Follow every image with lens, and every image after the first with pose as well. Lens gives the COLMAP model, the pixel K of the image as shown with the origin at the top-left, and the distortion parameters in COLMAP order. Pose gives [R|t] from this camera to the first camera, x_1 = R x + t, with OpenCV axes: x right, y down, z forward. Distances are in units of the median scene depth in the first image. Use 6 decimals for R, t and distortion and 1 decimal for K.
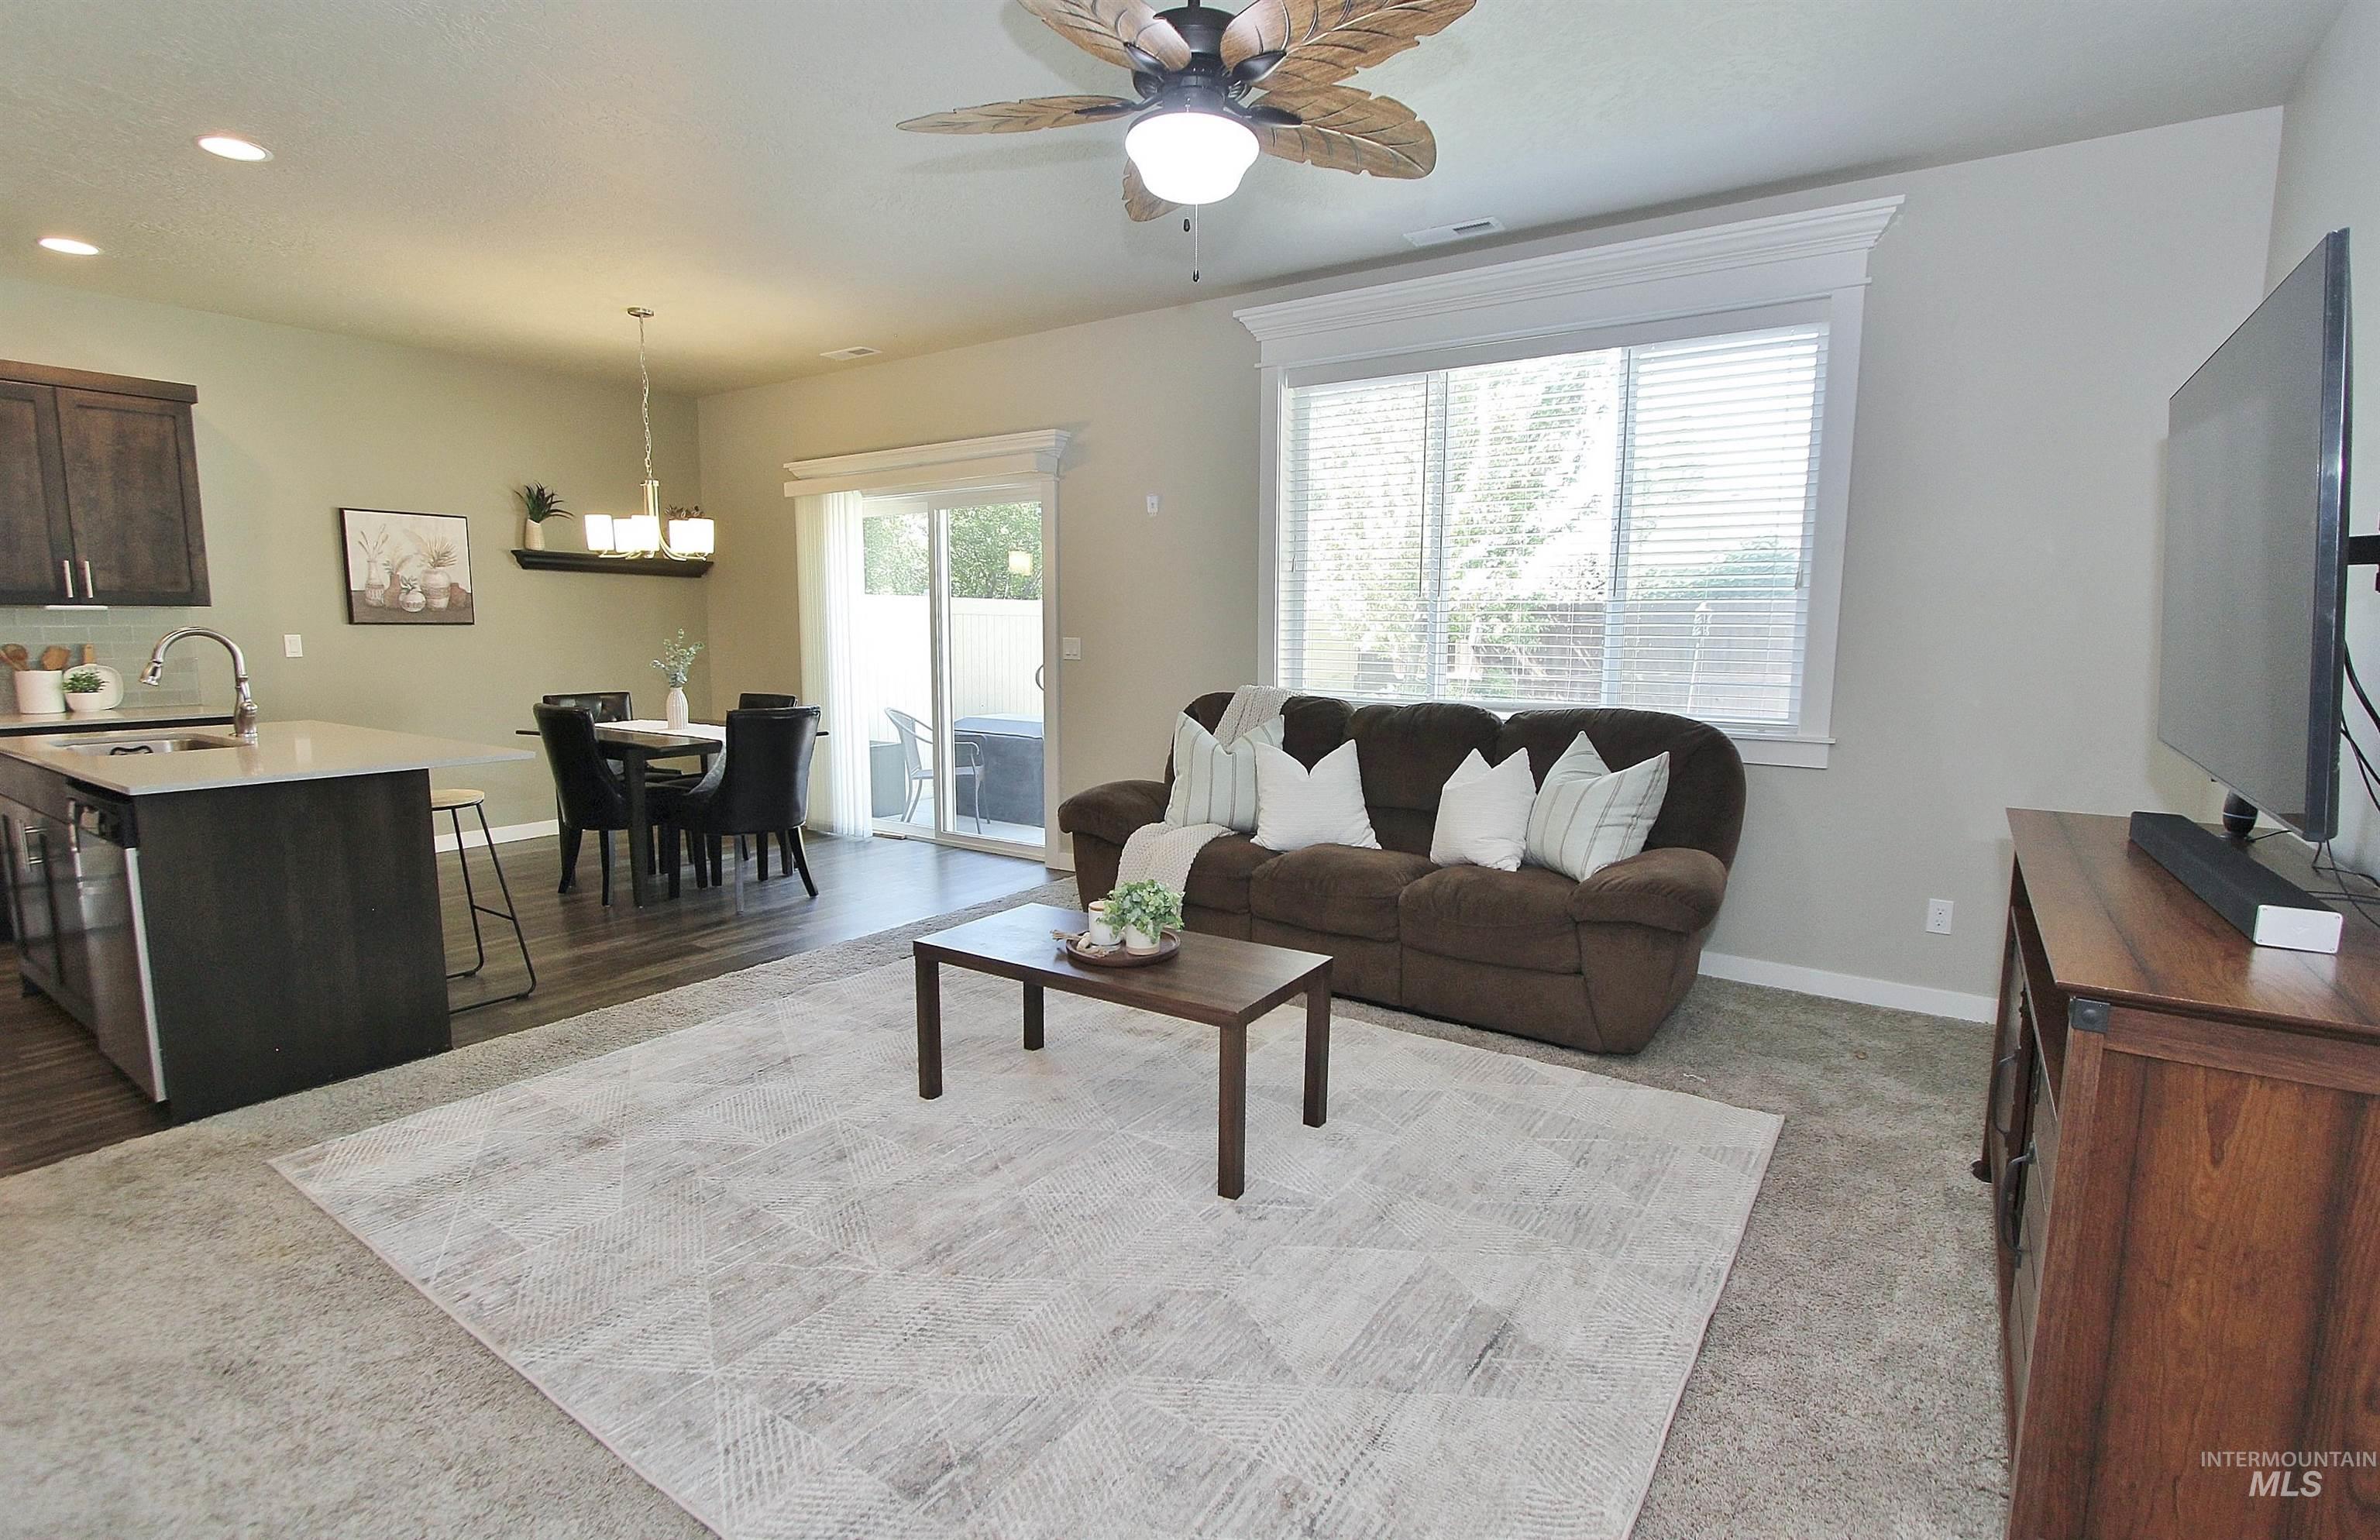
lens RADIAL K [[1114.9, 0, 1178.3], [0, 1114.9, 776.2], [0, 0, 1]] dist [-0.015061, 0.000032]
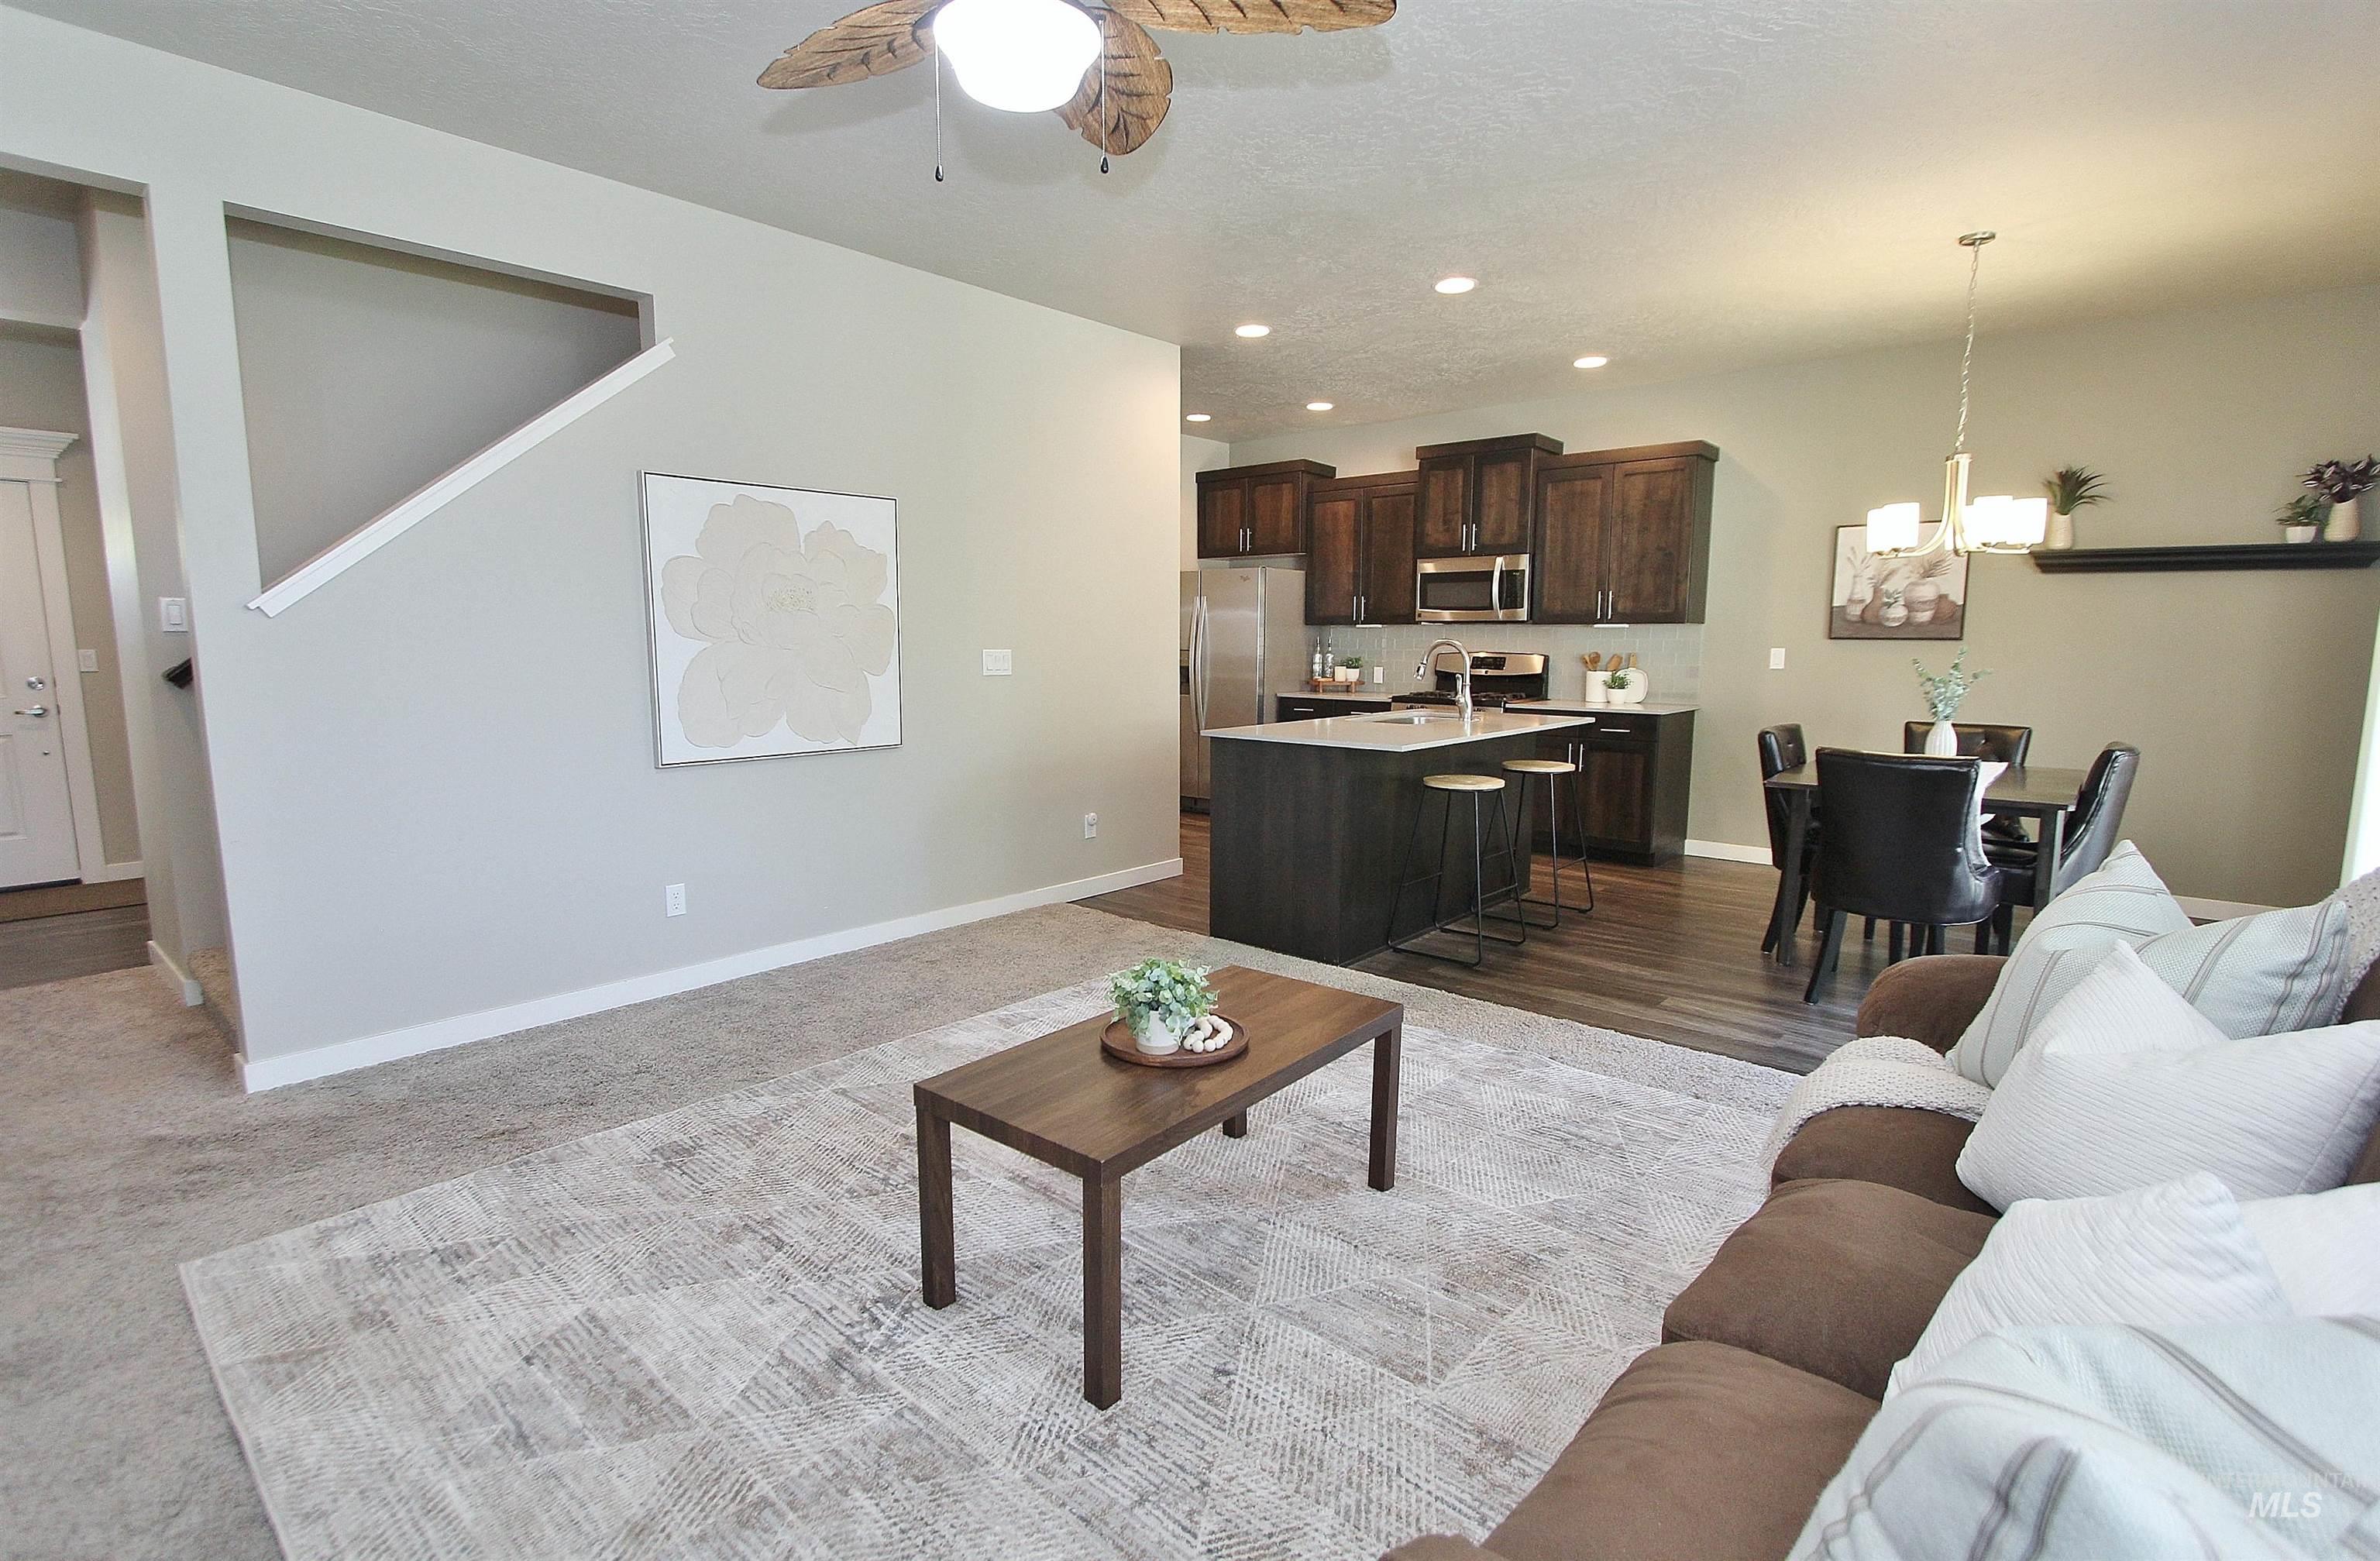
lens RADIAL K [[1107.5, 0, 1190.0], [0, 1107.5, 780.5], [0, 0, 1]] dist [-0.010713, -0.000679]
pose [[-0.107480, 0.123626, -0.986491, 0.377837], [-0.137418, 0.980868, 0.137894, -0.073895], [0.984665, 0.150382, -0.088435, 0.569345]]
